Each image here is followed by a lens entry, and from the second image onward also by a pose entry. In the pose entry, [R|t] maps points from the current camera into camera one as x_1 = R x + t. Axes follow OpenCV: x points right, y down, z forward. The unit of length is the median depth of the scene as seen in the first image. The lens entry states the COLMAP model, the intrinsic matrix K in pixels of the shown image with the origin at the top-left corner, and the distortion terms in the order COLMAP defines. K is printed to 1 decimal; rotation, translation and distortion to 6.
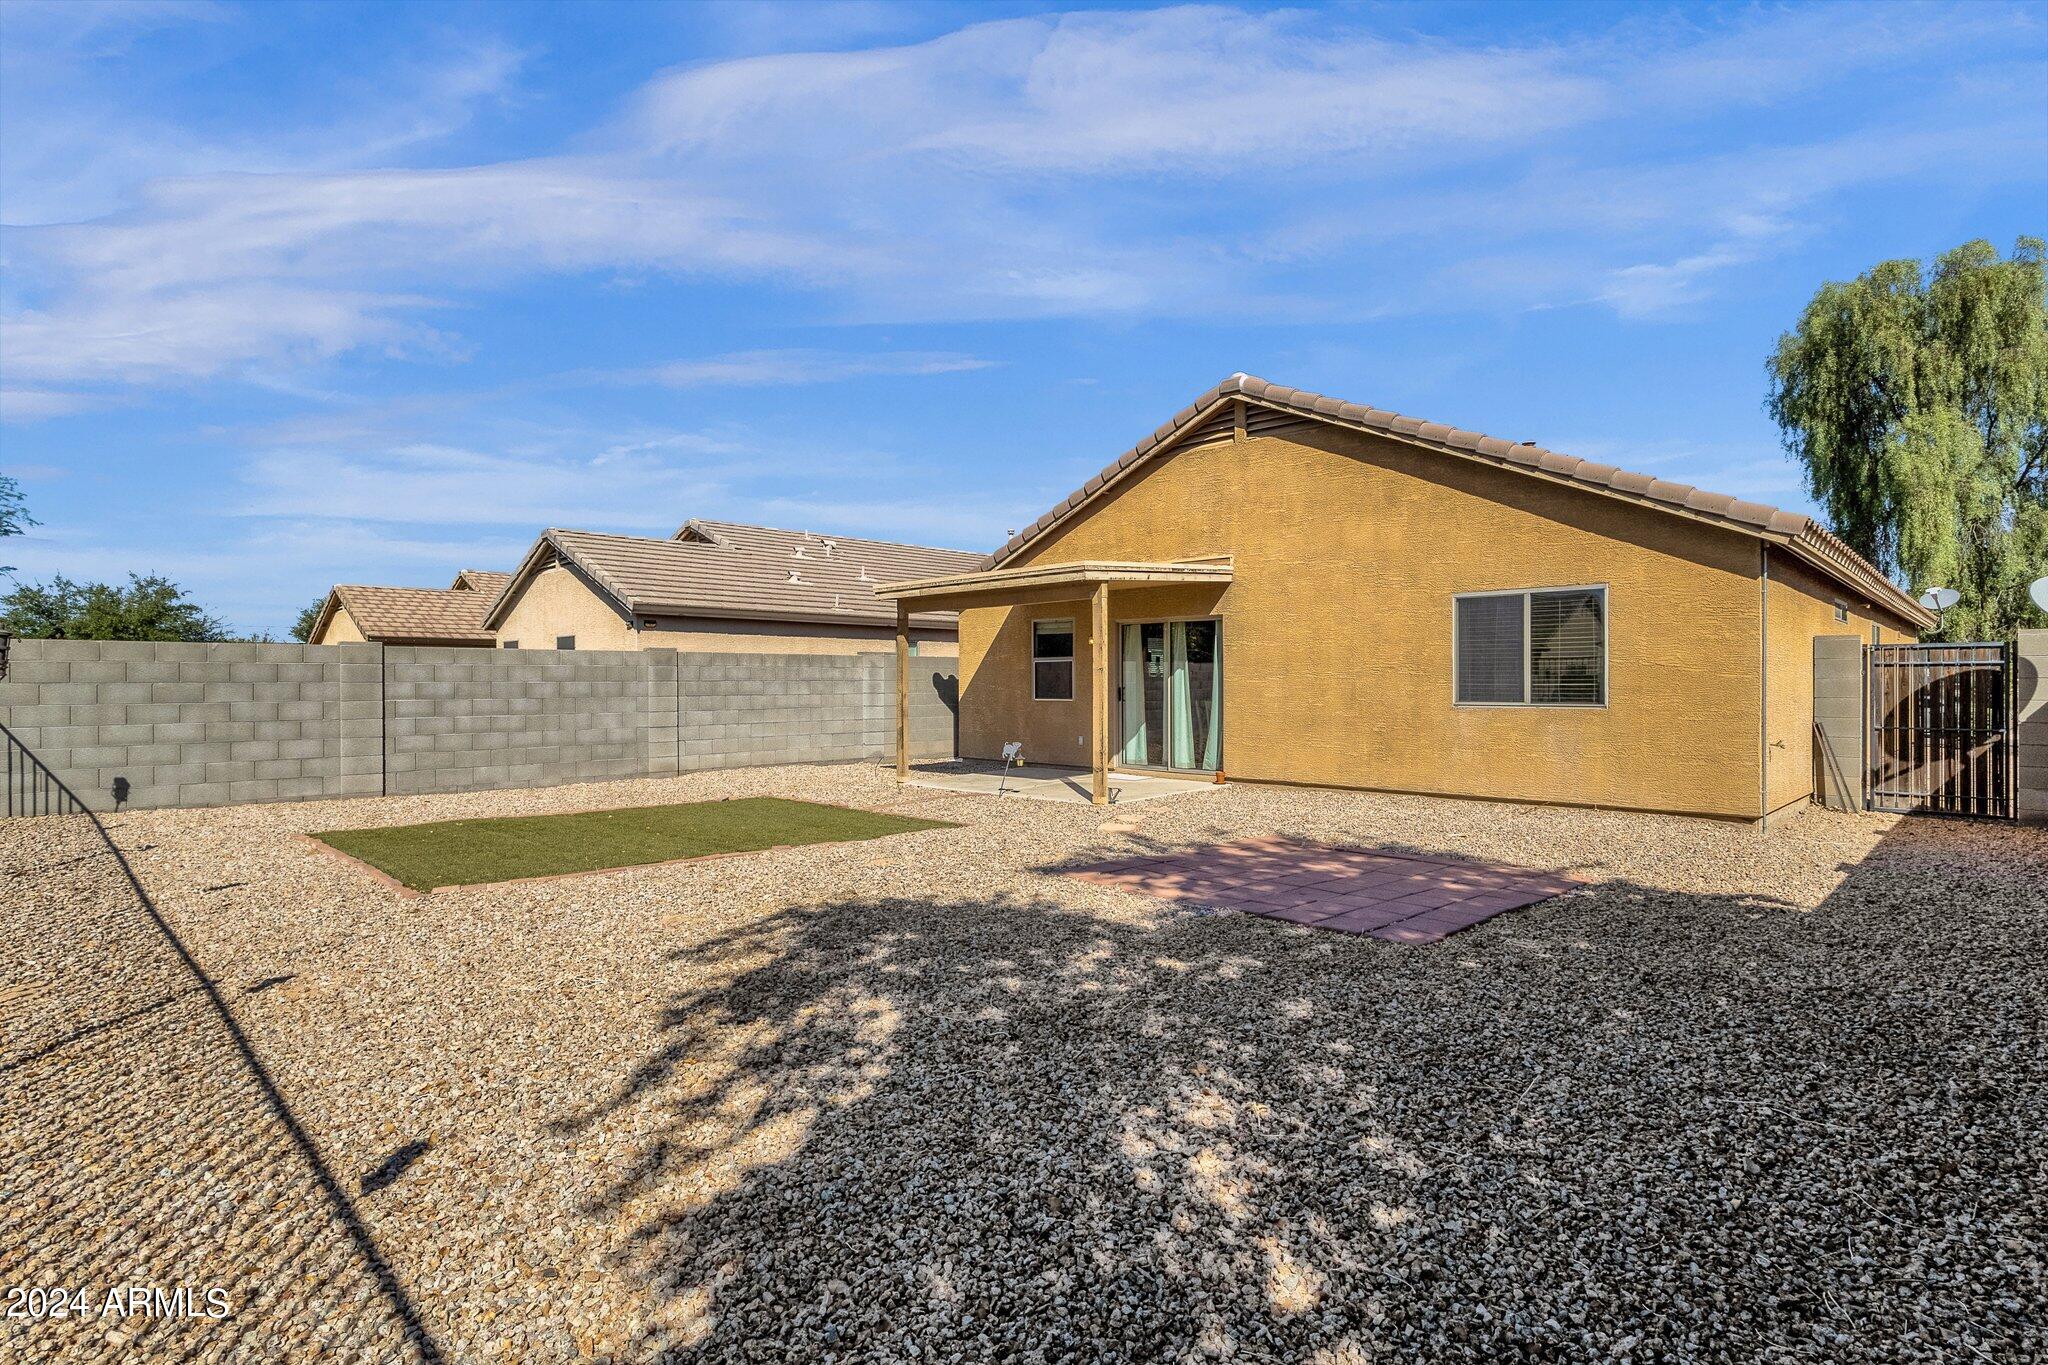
lens RADIAL K [[1032.2, 0, 1033.6], [0, 1032.2, 682.8], [0, 0, 1]] dist [0.012873, -0.000147]
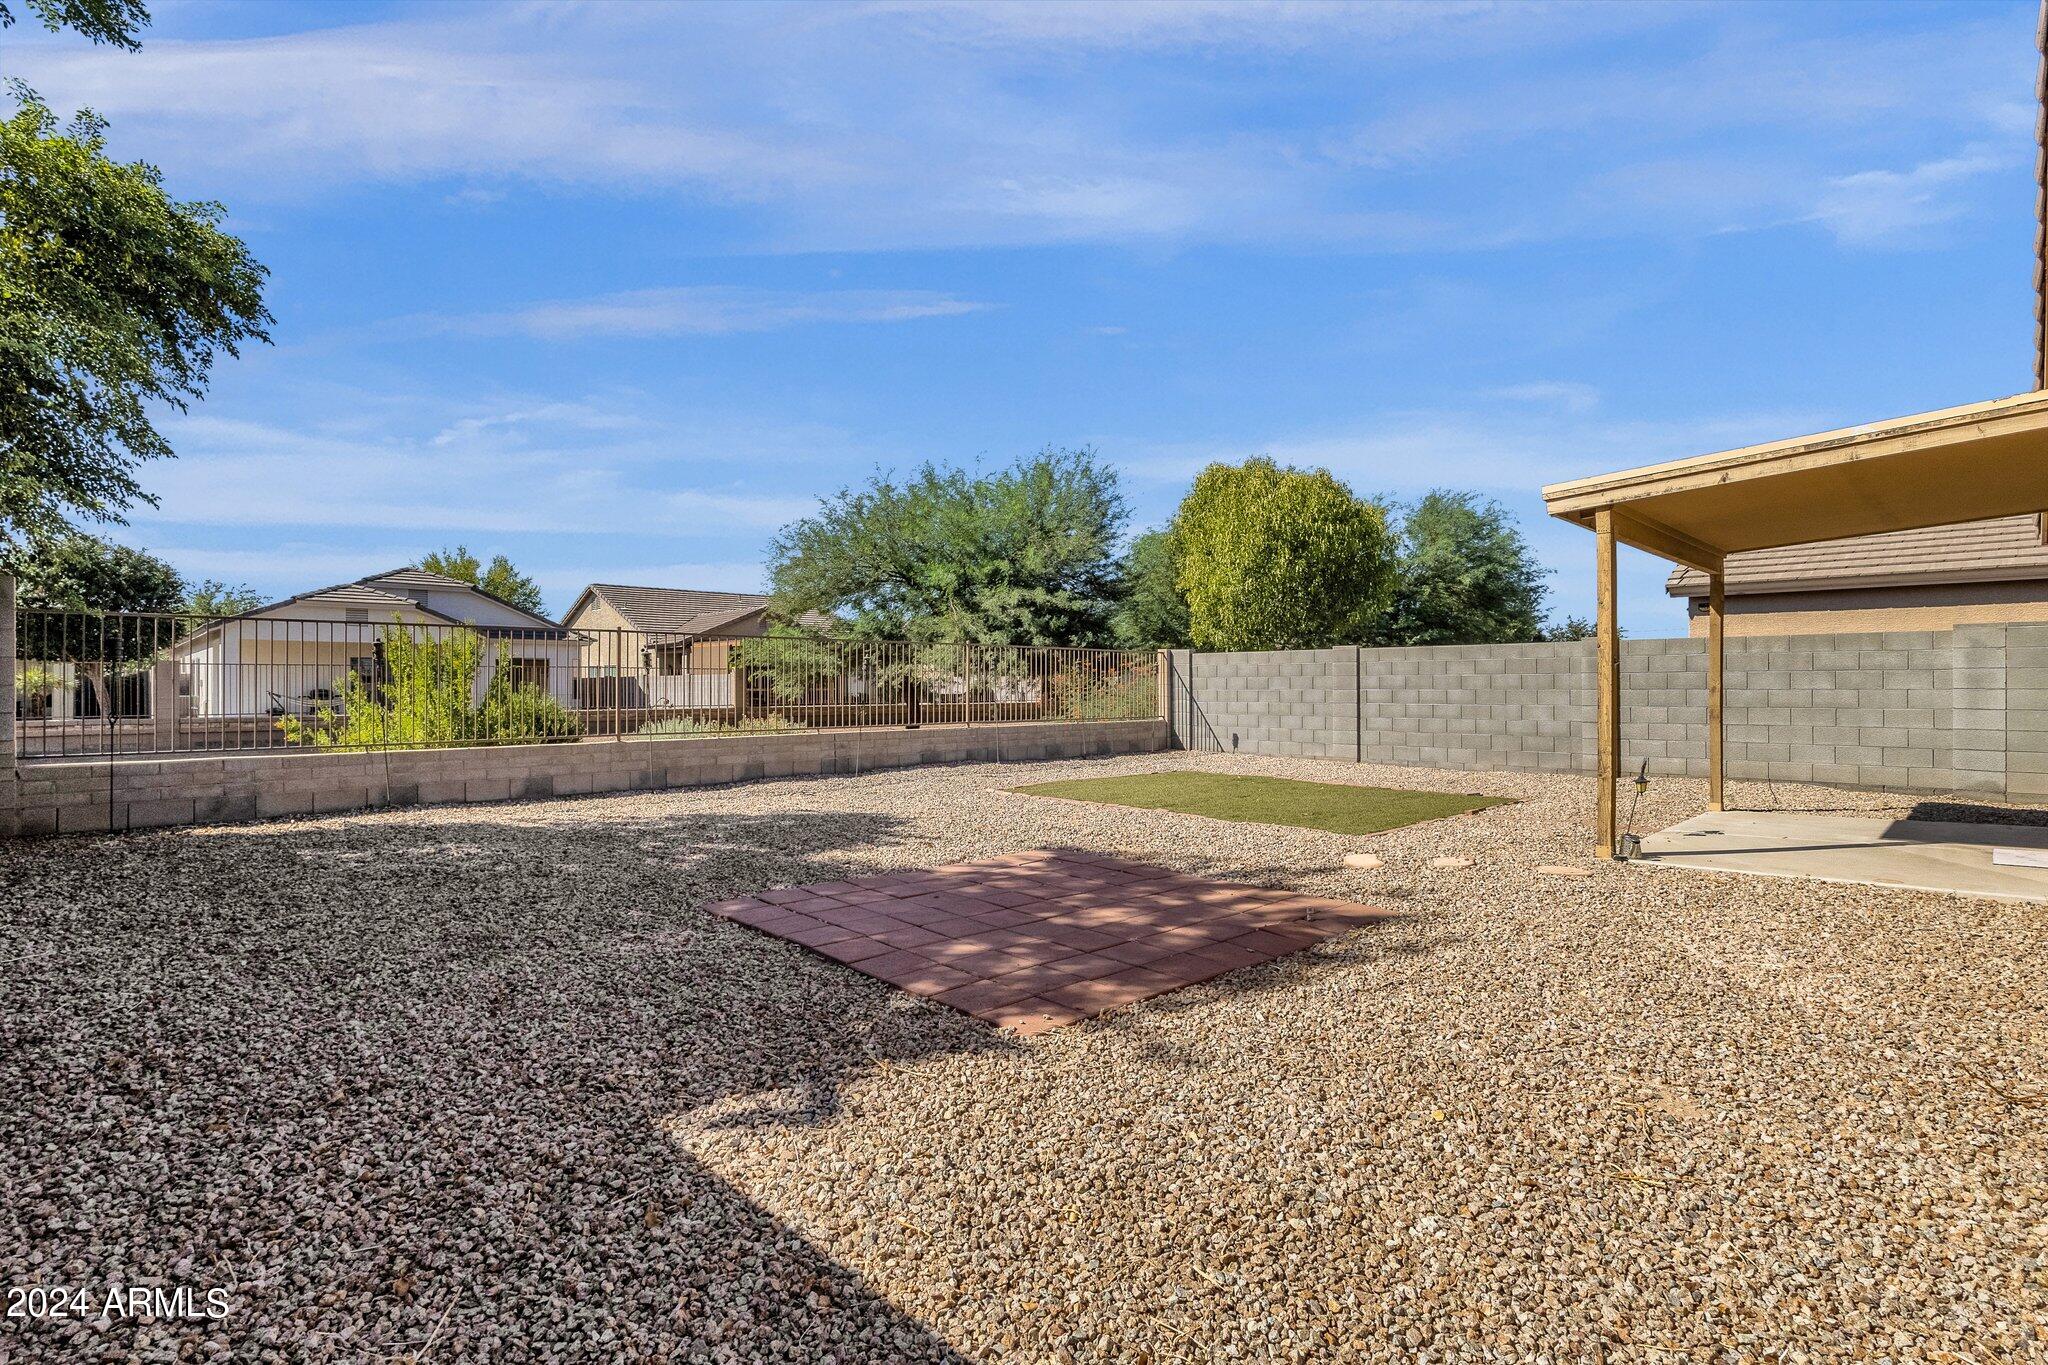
lens RADIAL K [[1032.2, 0, 1033.6], [0, 1032.2, 682.8], [0, 0, 1]] dist [0.012873, -0.000147]
pose [[-0.025114, -0.005627, -0.999669, 0.661450], [-0.003818, 0.999977, -0.005533, 0.016445], [0.999677, 0.003678, -0.025135, 0.588053]]
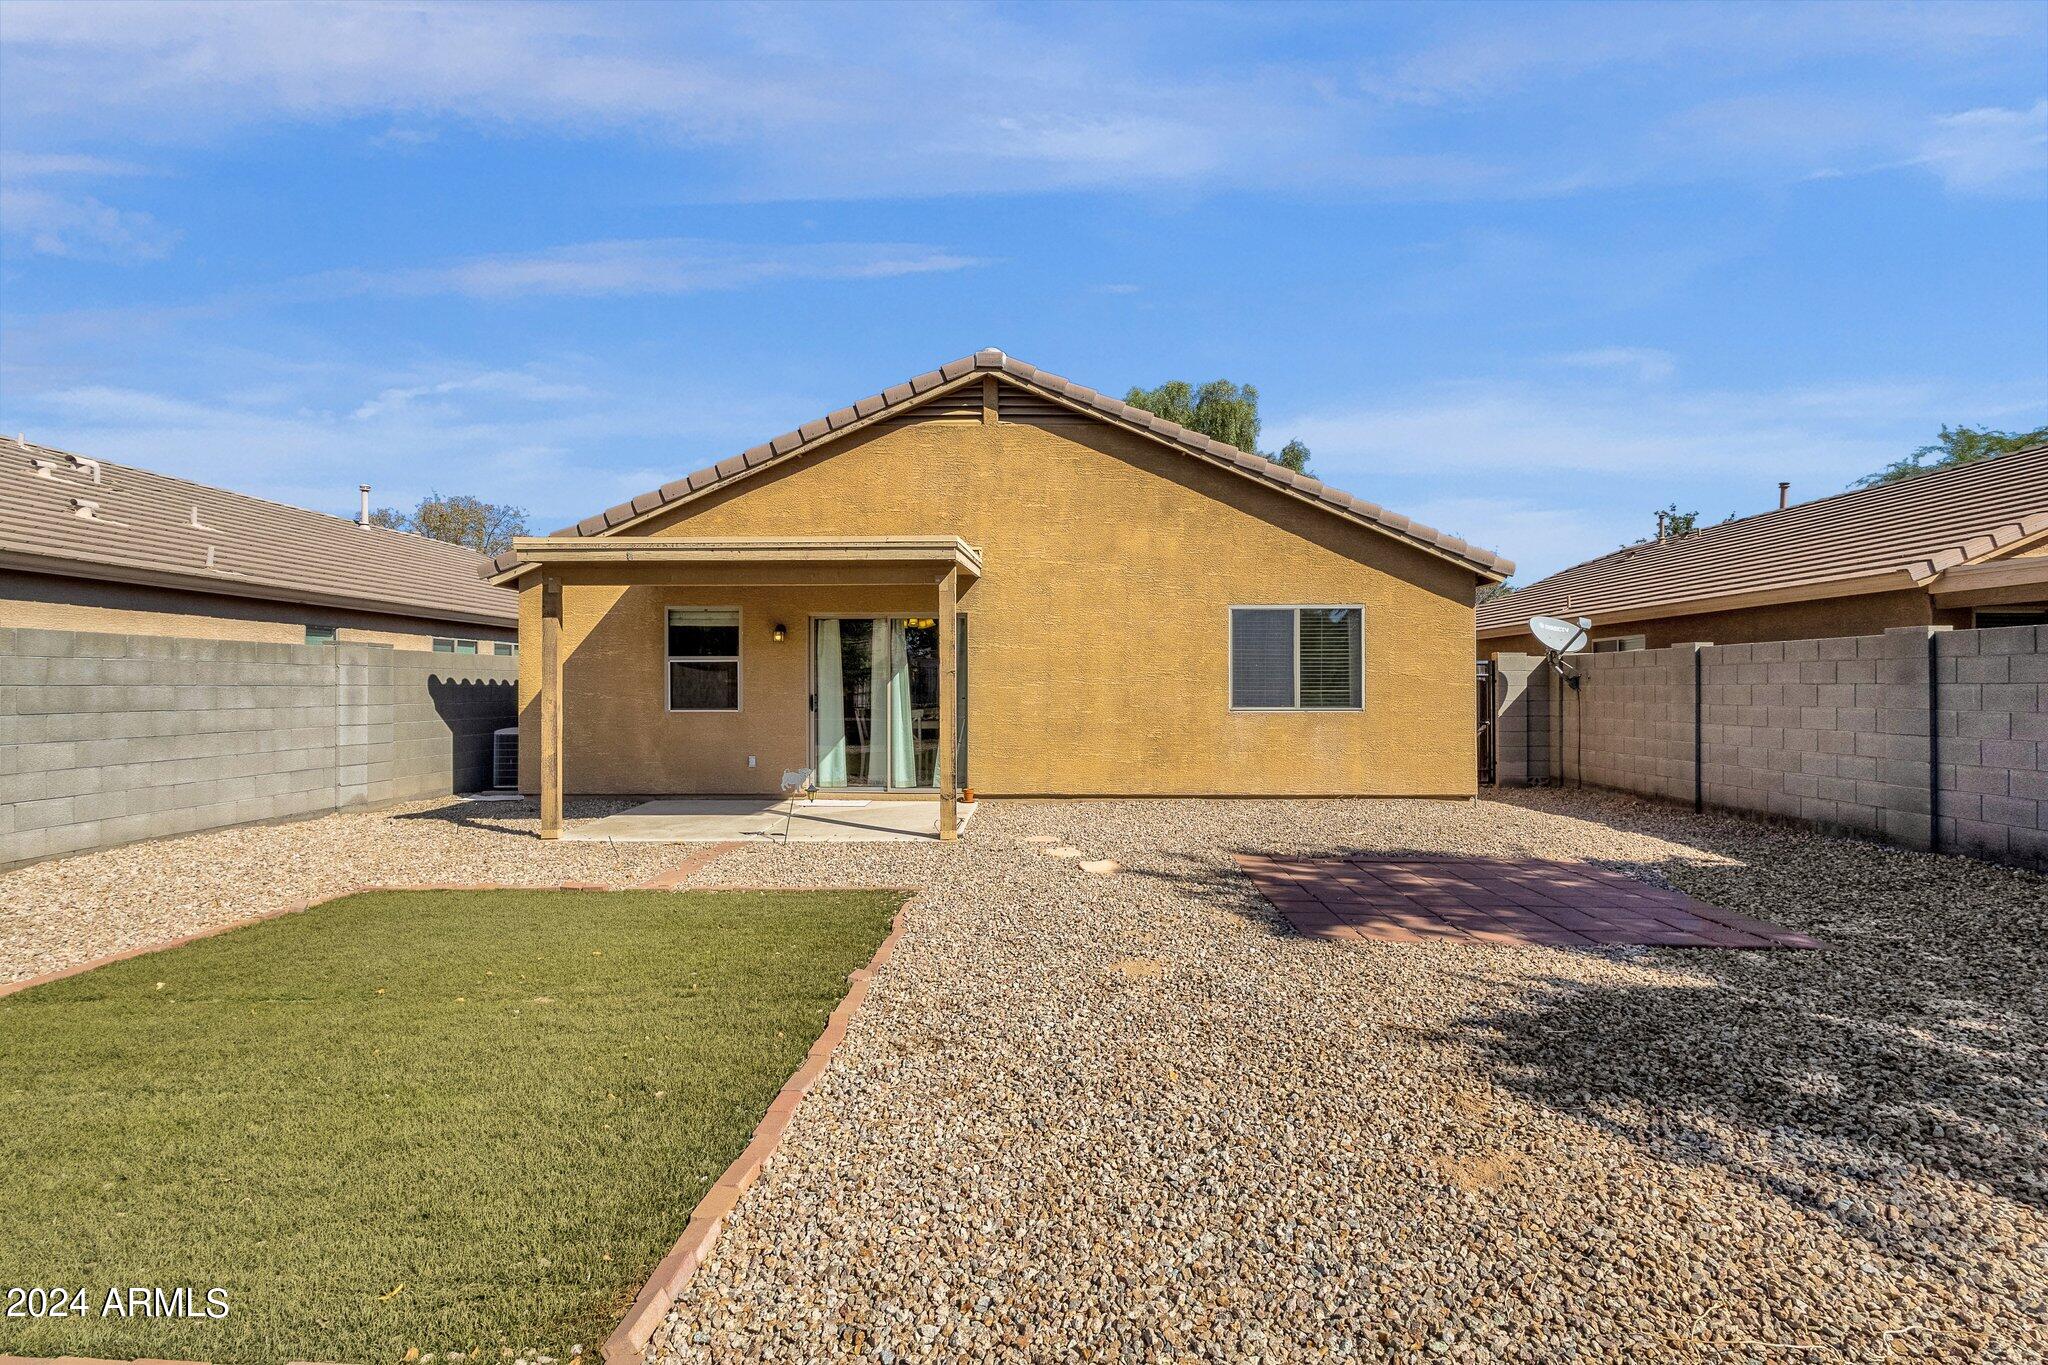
lens RADIAL K [[940.0, 0, 1019.7], [0, 940.0, 685.4], [0, 0, 1]] dist [0.003345, 0.000687]
pose [[0.723624, 0.002873, 0.690189, -0.347599], [-0.000336, 0.999993, -0.003810, -0.000247], [-0.690195, 0.002525, 0.723619, 0.379054]]
